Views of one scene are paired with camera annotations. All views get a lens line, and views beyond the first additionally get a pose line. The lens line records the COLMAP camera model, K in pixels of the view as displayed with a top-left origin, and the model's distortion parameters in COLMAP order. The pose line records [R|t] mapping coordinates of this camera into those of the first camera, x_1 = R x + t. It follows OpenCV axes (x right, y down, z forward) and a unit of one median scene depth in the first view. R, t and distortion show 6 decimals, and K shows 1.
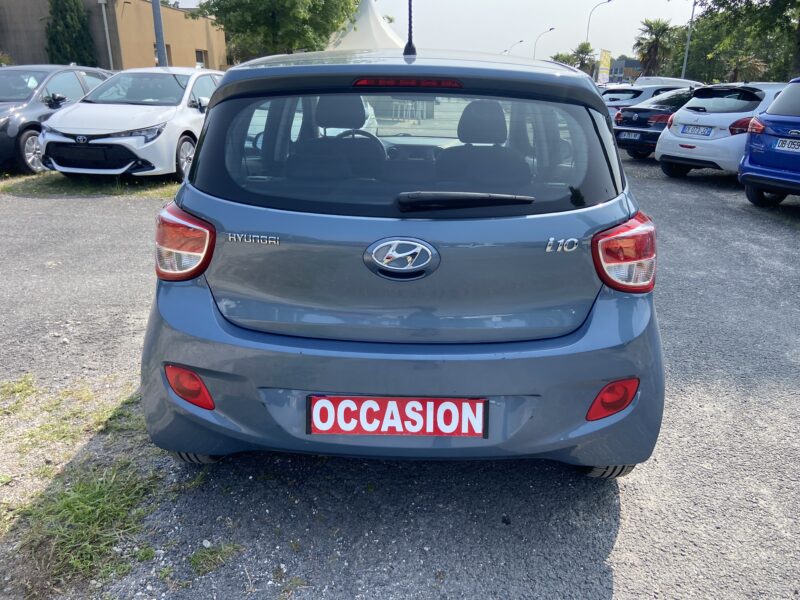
lens RADIAL K [[597.2, 0, 406.1], [0, 597.2, 300.5], [0, 0, 1]] dist [0.106981, -0.154672]
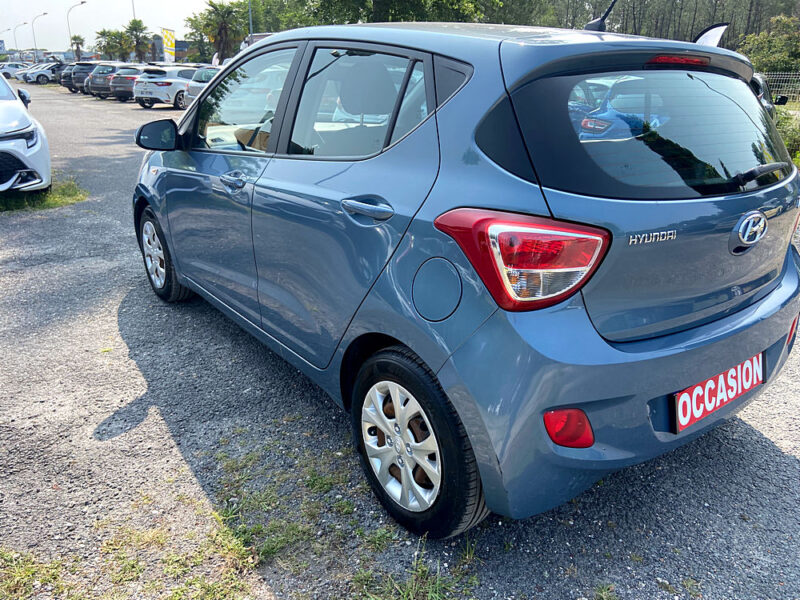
lens RADIAL K [[597.2, 0, 406.1], [0, 597.2, 300.5], [0, 0, 1]] dist [0.106981, -0.154672]
pose [[0.770398, -0.204791, 0.603778, -0.889719], [0.188278, 0.977850, 0.091434, -0.131635], [-0.609129, 0.043238, 0.791891, 0.423368]]
